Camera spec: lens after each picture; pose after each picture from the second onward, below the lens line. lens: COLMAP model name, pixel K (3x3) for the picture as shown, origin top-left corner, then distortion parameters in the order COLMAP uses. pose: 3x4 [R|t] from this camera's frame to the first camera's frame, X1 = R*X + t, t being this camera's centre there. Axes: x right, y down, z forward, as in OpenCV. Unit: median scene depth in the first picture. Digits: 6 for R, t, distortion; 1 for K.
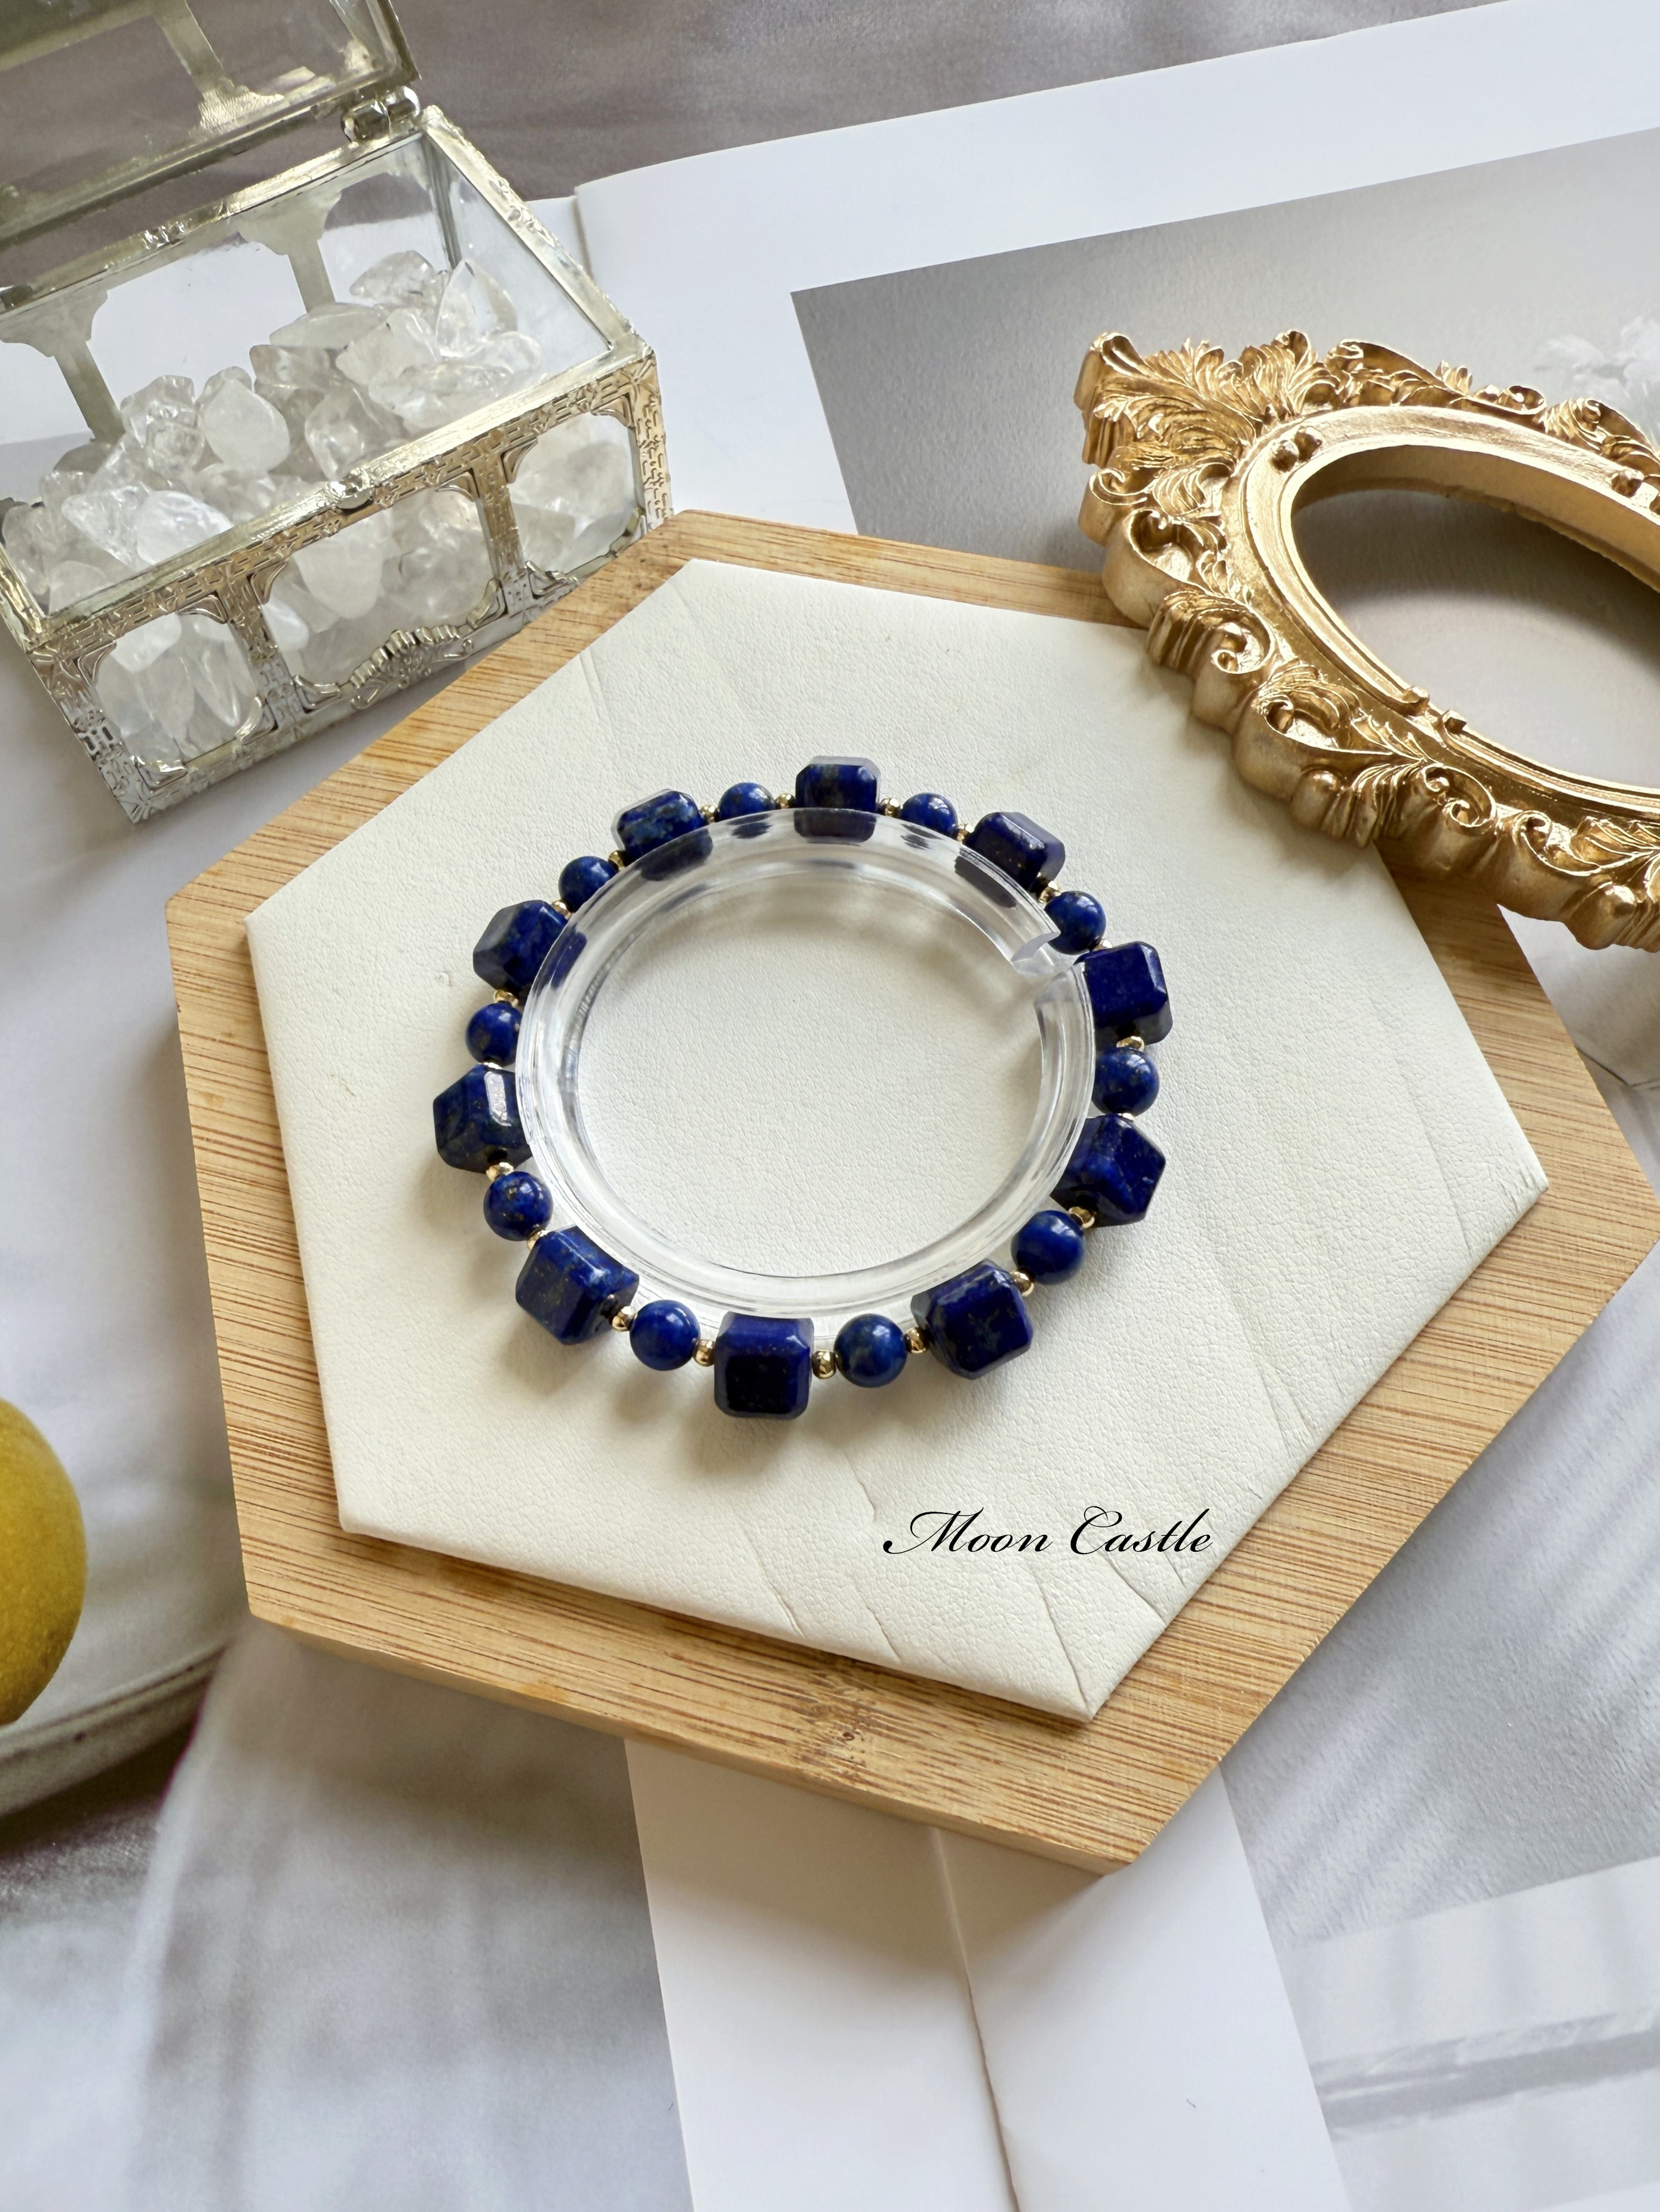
lens RADIAL K [[1706.3, 0, 785.4], [0, 1706.3, 1087.5], [0, 0, 1]] dist [0.004328, -0.006023]
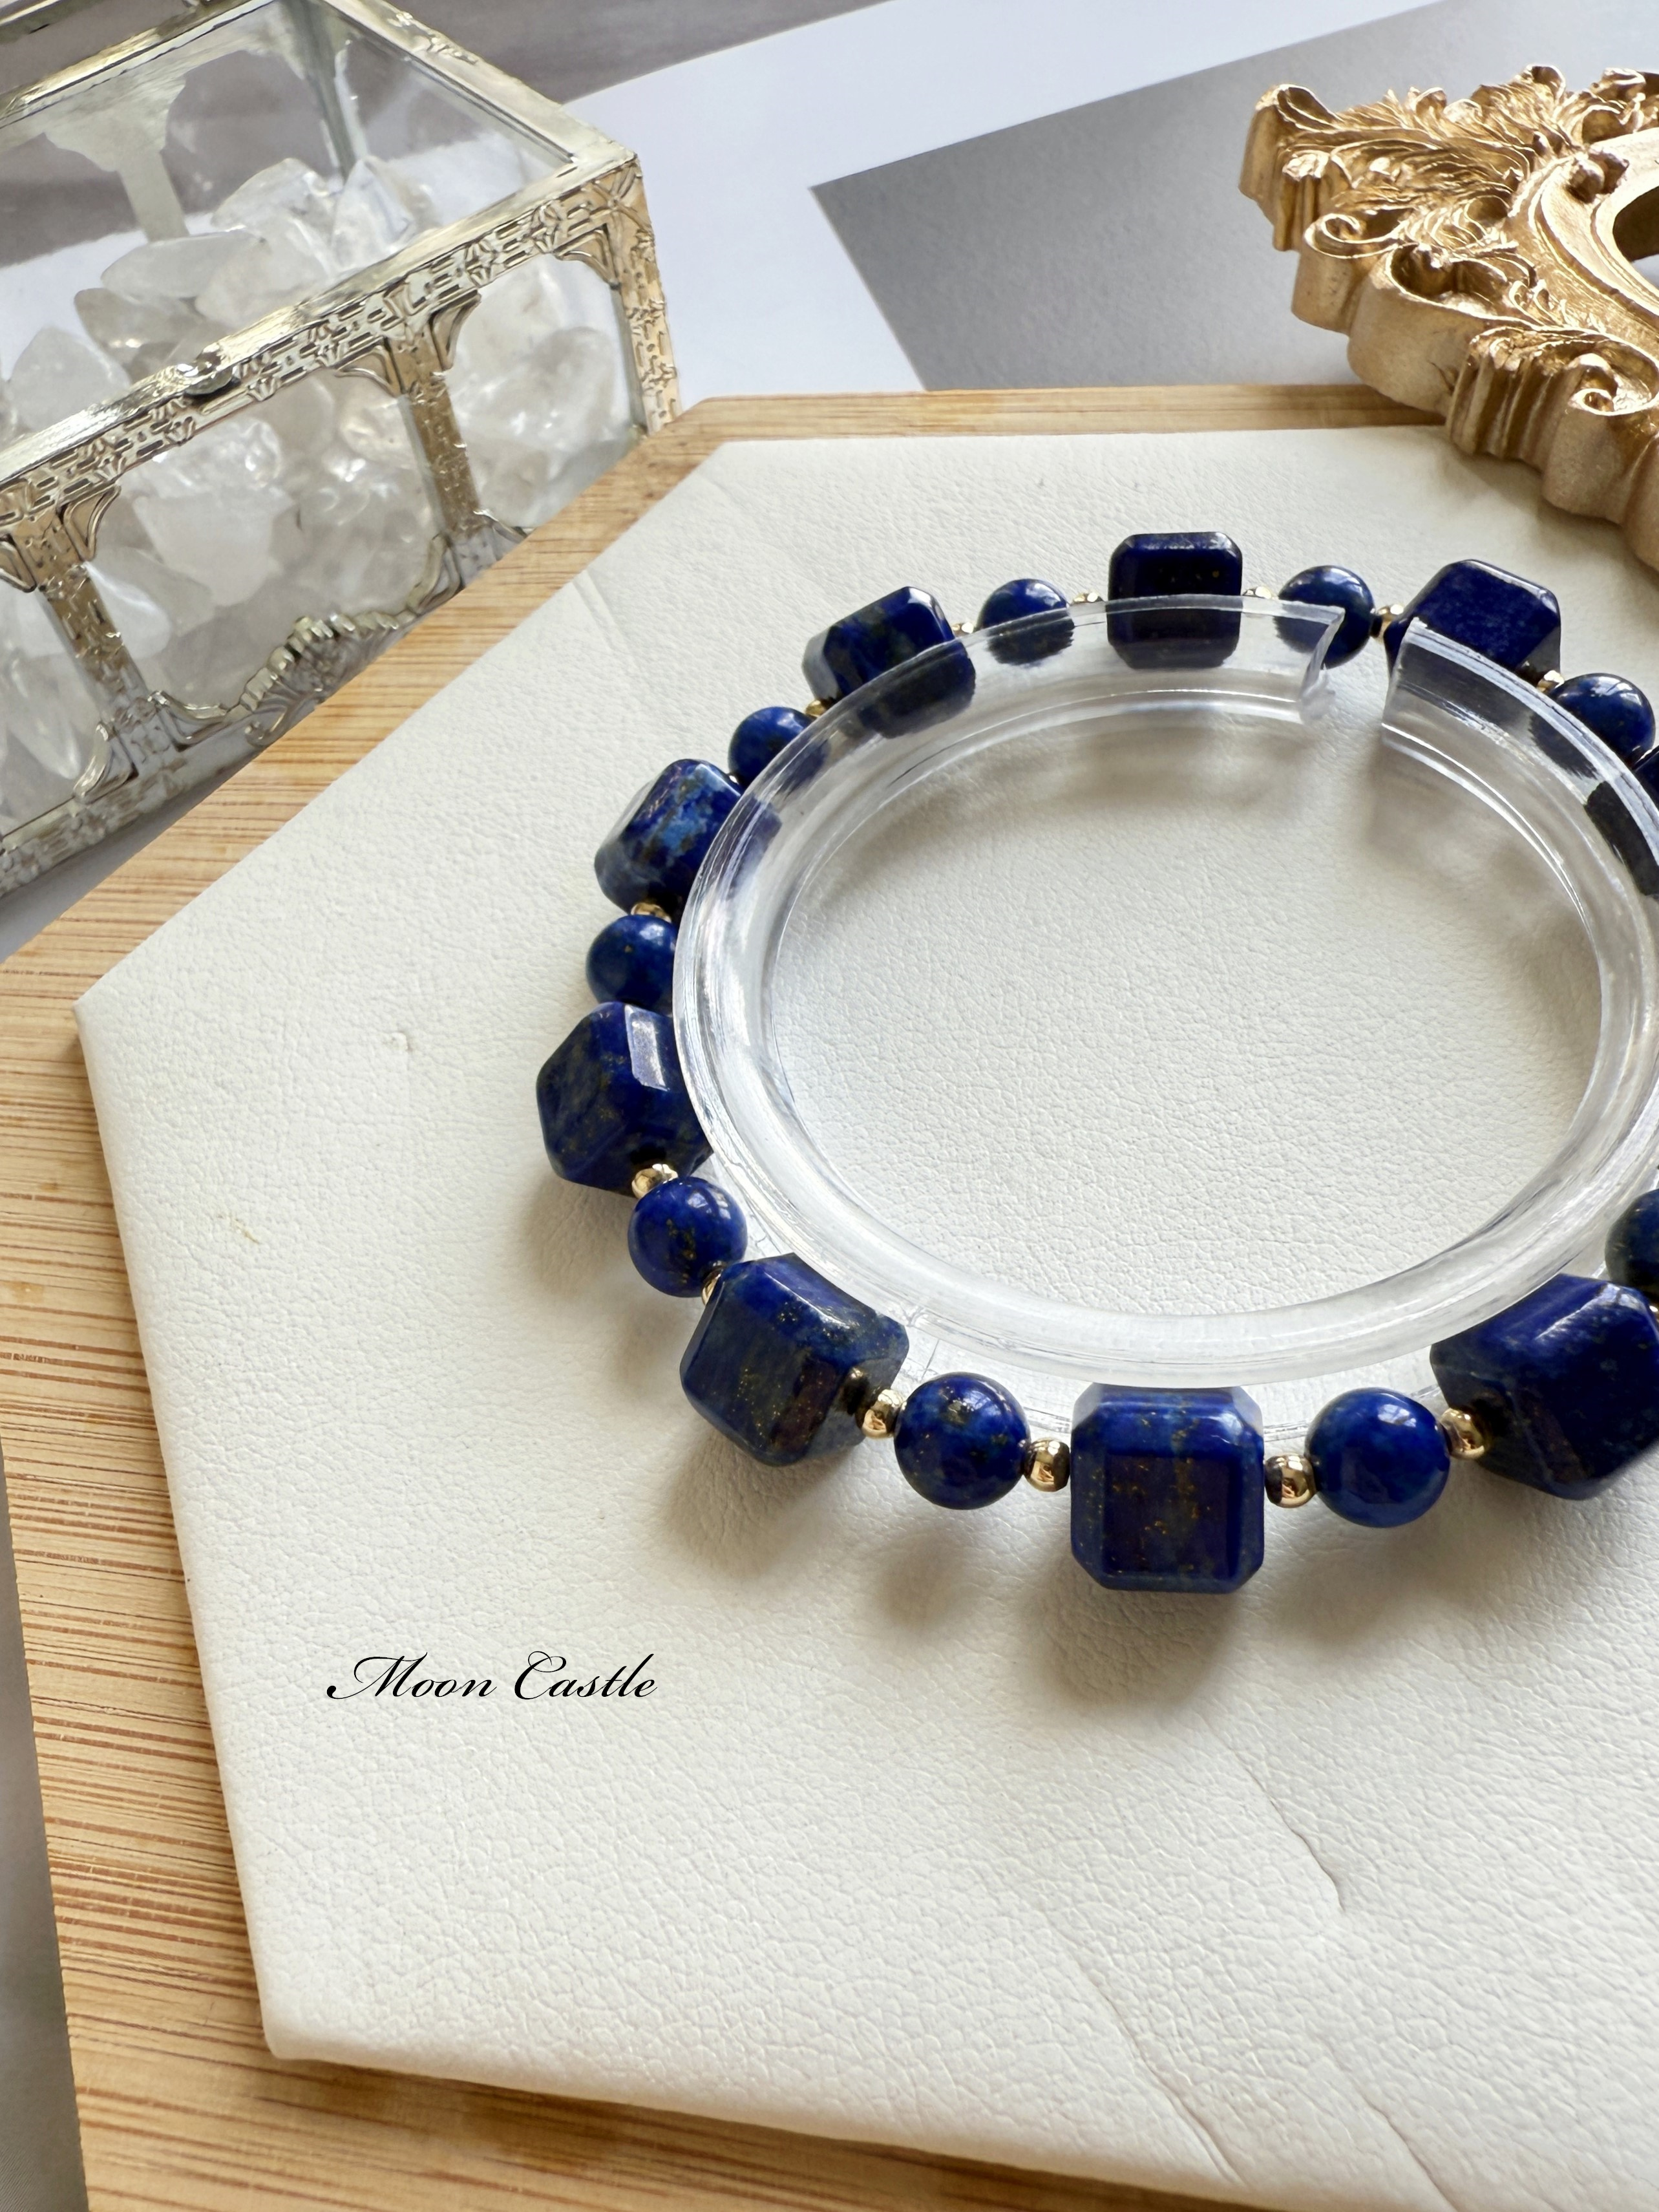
lens RADIAL K [[1871.9, 0, 795.8], [0, 1871.9, 1114.4], [0, 0, 1]] dist [-0.000201, 0.001620]
pose [[0.992346, -0.122851, -0.012559, -0.059394], [0.119070, 0.978830, -0.166478, 0.088758], [0.032745, 0.163708, 0.985965, 0.375948]]
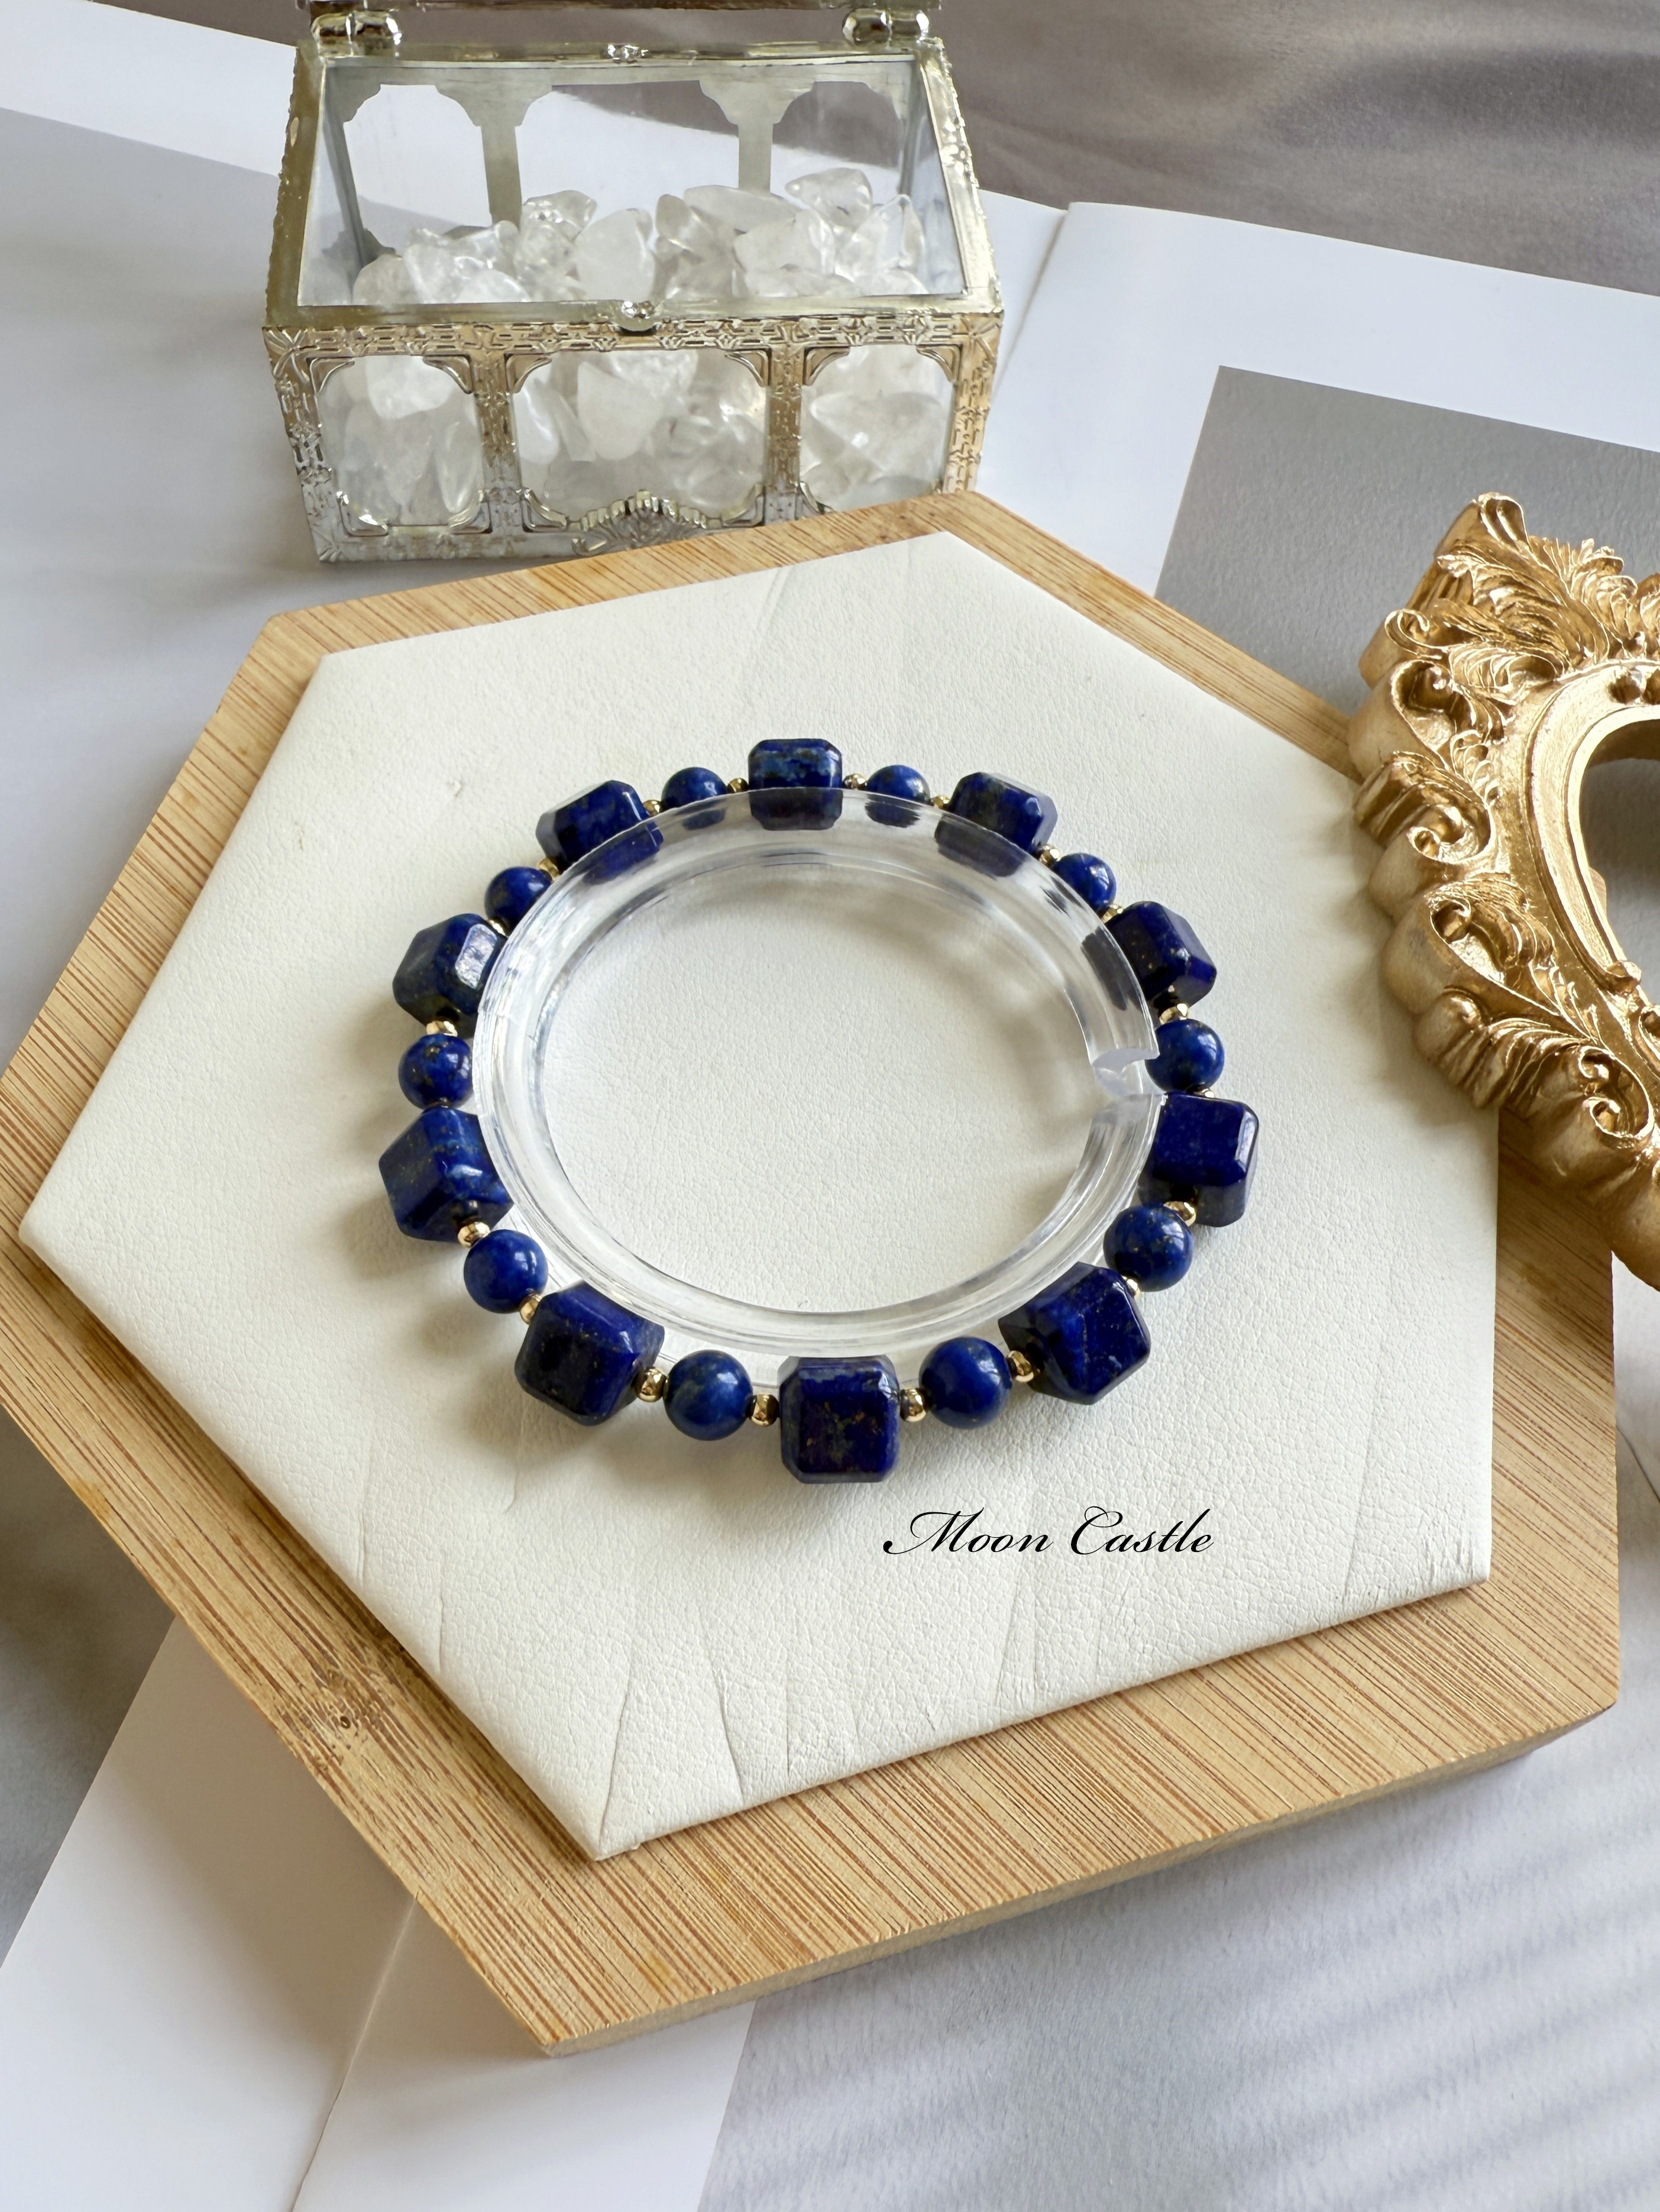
lens RADIAL K [[1703.5, 0, 768.3], [0, 1703.5, 1068.5], [0, 0, 1]] dist [0.000750, -0.000153]
pose [[0.873260, 0.441241, -0.206698, 0.209963], [-0.458834, 0.887428, -0.044080, 0.034606], [0.163979, 0.133333, 0.977411, 0.155985]]
